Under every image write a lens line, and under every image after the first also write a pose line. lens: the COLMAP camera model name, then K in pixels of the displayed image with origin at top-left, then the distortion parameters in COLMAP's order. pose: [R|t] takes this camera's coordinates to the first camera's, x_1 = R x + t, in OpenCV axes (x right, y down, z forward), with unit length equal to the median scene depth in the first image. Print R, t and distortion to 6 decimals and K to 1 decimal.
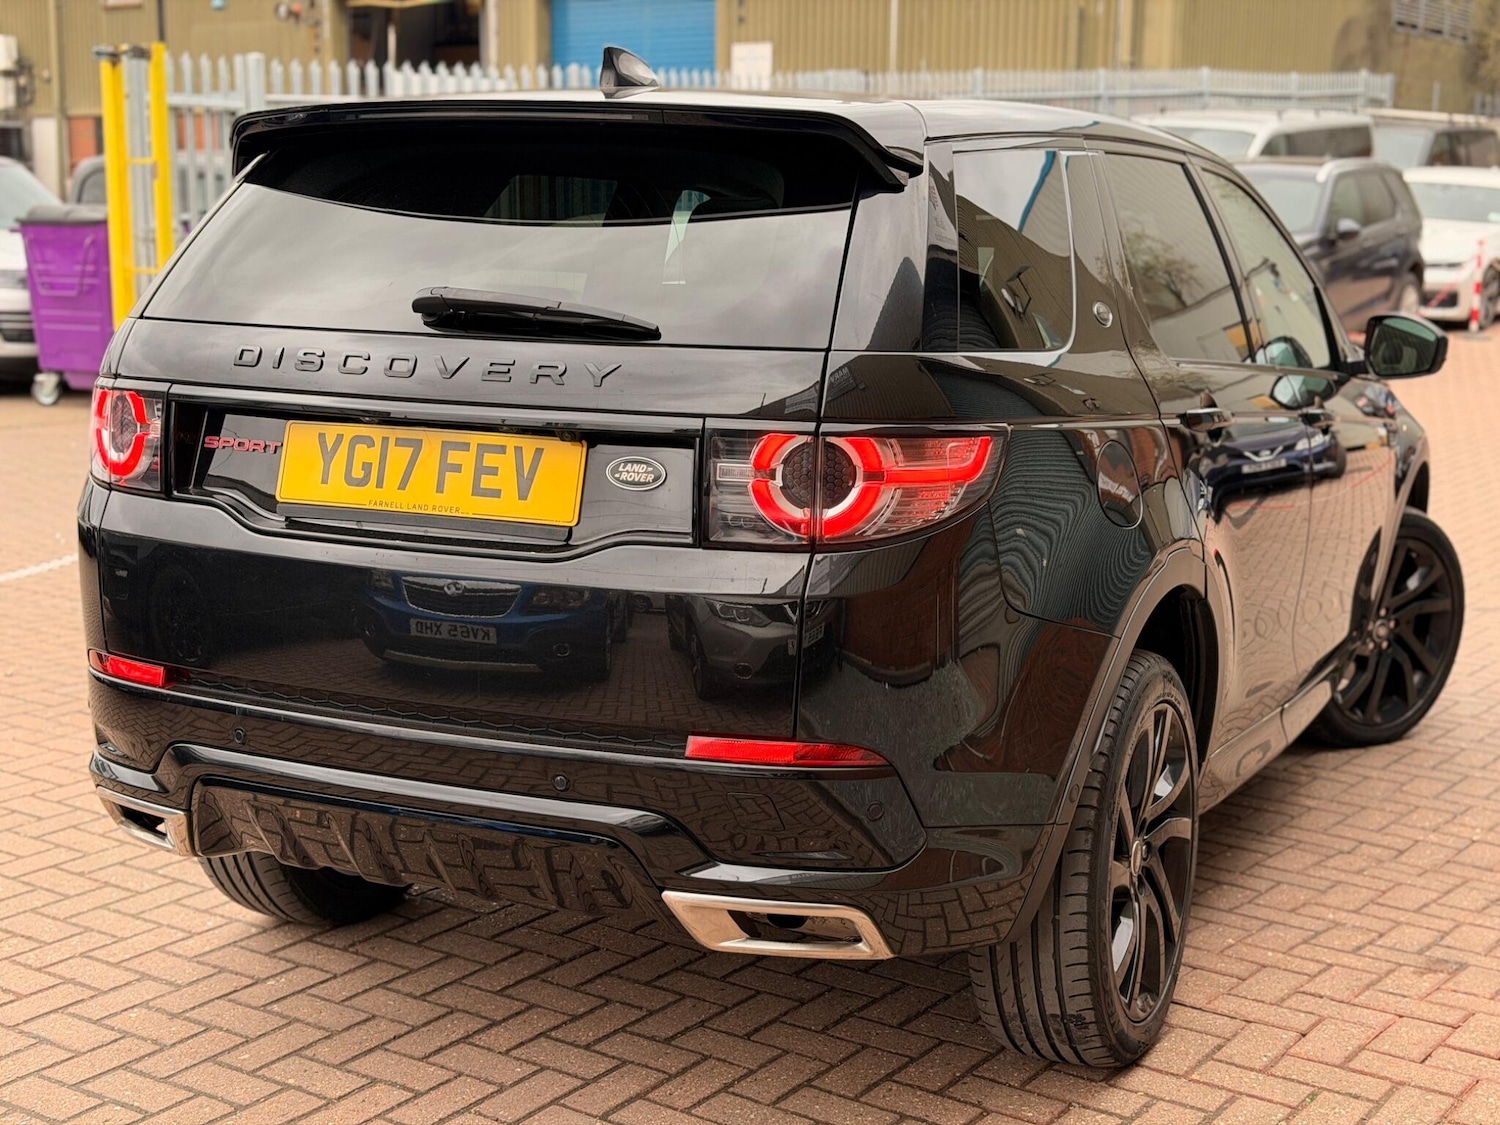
lens RADIAL K [[2097.7, 0, 750.0], [0, 2097.7, 562.5], [0, 0, 1]] dist [0.193069, -0.416032]
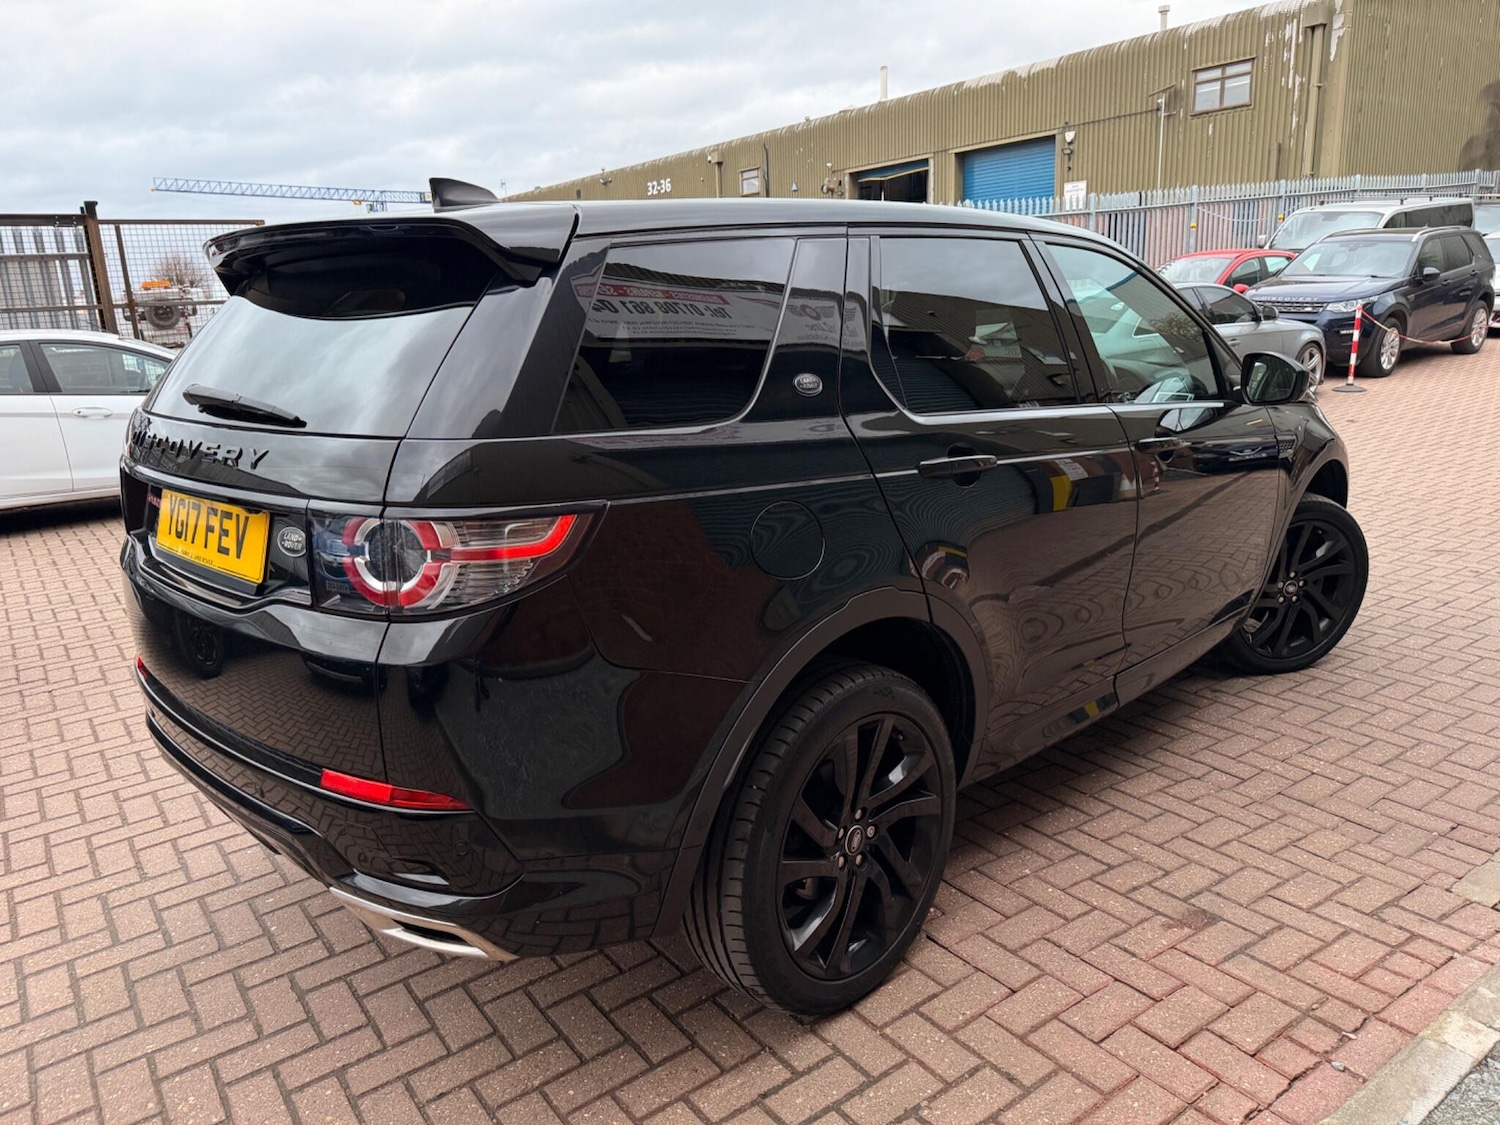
lens RADIAL K [[1070.2, 0, 750.0], [0, 1070.2, 562.5], [0, 0, 1]] dist [0.037655, -0.049563]
pose [[0.947461, 0.028873, -0.318564, 0.199977], [-0.001363, 0.996273, 0.086242, -0.043778], [0.319867, -0.081276, 0.943970, 0.269980]]
